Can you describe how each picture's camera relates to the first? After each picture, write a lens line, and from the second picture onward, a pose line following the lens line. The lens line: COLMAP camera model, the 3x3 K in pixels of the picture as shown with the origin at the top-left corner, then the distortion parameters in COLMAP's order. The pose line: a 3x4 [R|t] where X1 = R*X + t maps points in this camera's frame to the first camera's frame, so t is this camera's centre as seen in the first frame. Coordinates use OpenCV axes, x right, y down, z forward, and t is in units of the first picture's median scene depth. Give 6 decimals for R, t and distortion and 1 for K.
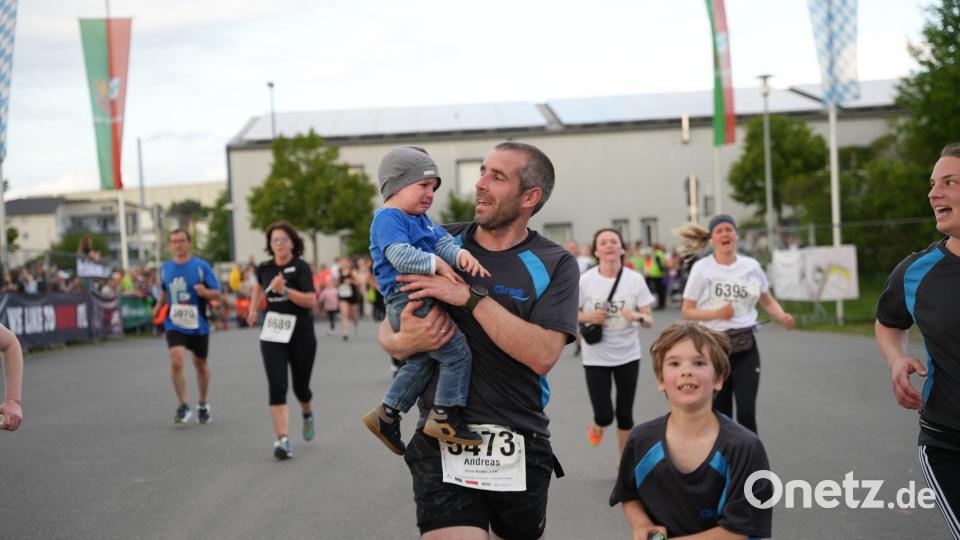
lens RADIAL K [[1847.5, 0, 480.0], [0, 1847.5, 270.0], [0, 0, 1]] dist [0.309769, 0.127011]
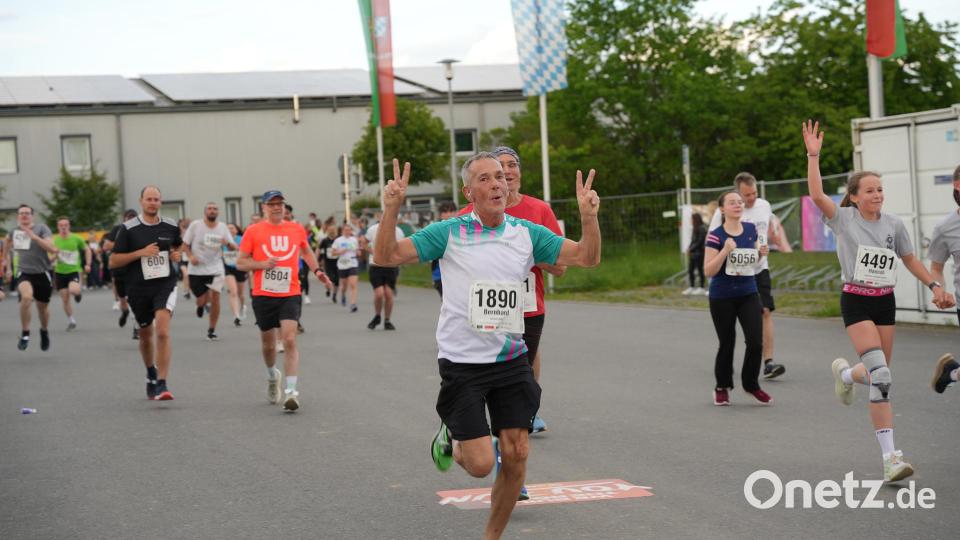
lens RADIAL K [[1847.5, 0, 480.0], [0, 1847.5, 270.0], [0, 0, 1]] dist [0.309769, 0.127011]
pose [[0.963492, -0.009677, 0.267562, -0.075642], [0.006871, 0.999911, 0.011422, 0.001753], [-0.267649, -0.009167, 0.963473, -0.009886]]
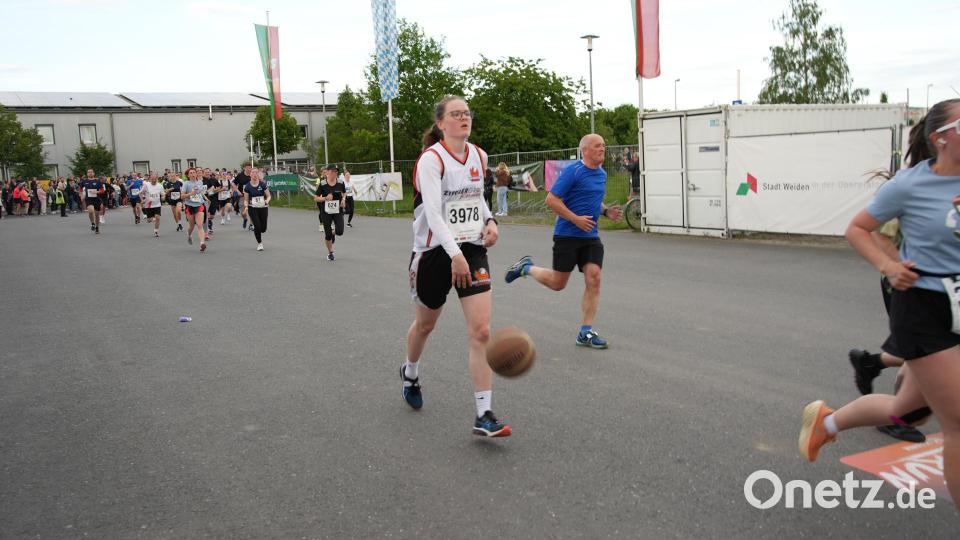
lens RADIAL K [[870.0, 0, 480.0], [0, 870.0, 270.0], [0, 0, 1]] dist [-0.095377, 0.188959]
pose [[0.874697, -0.041166, 0.482920, -0.092140], [-0.003993, 0.995741, 0.092113, 0.002501], [-0.484655, -0.082500, 0.870806, 0.103230]]
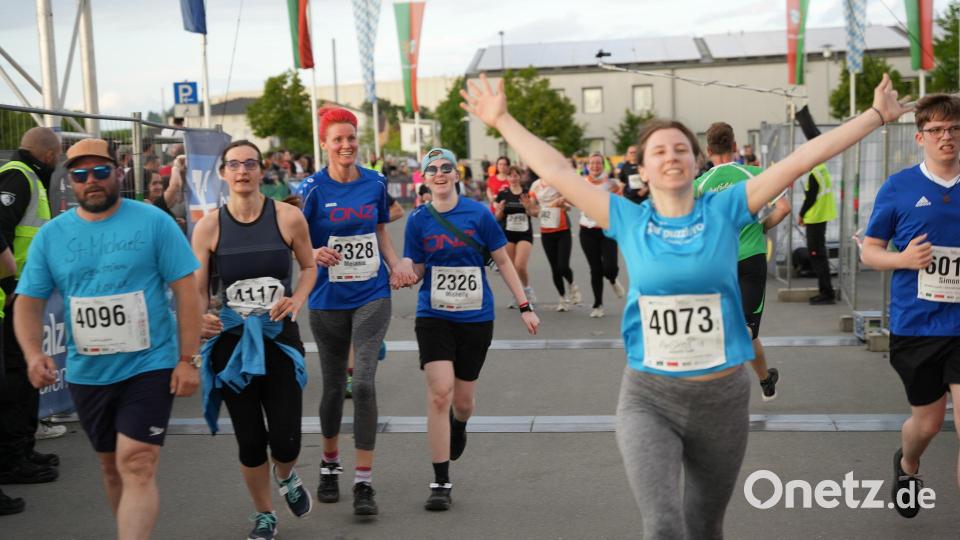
lens RADIAL K [[1847.5, 0, 480.0], [0, 1847.5, 270.0], [0, 0, 1]] dist [0.309769, 0.127011]
pose [[0.995493, 0.016939, -0.093312, 0.006367], [-0.011740, 0.998363, 0.055985, 0.001415], [0.094108, -0.054637, 0.994062, -0.434983]]
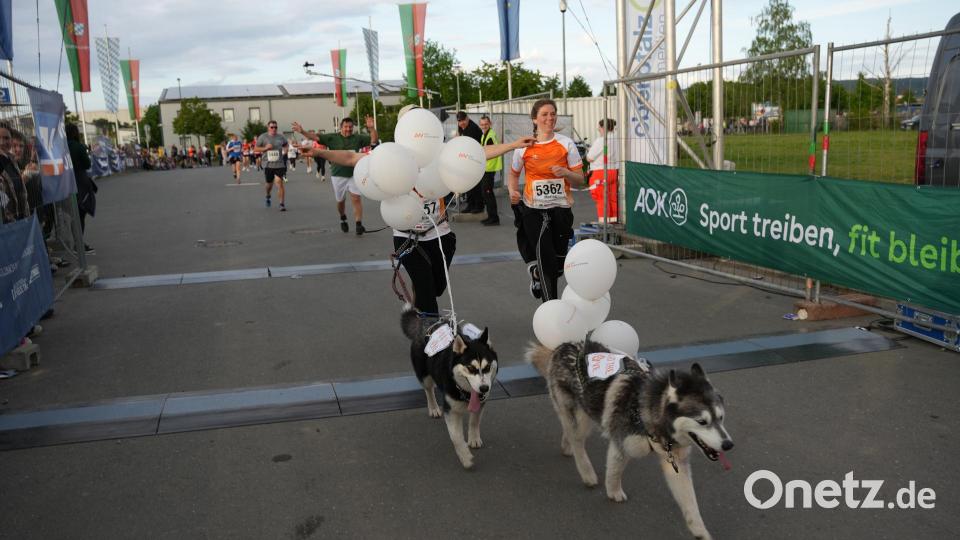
lens RADIAL K [[848.1, 0, 480.0], [0, 848.1, 270.0], [0, 0, 1]] dist [-0.105463, 0.179046]
pose [[0.963069, -0.033682, 0.267139, -0.027107], [-0.003427, 0.990531, 0.137244, 0.005862], [-0.269233, -0.133091, 0.953835, -0.322592]]
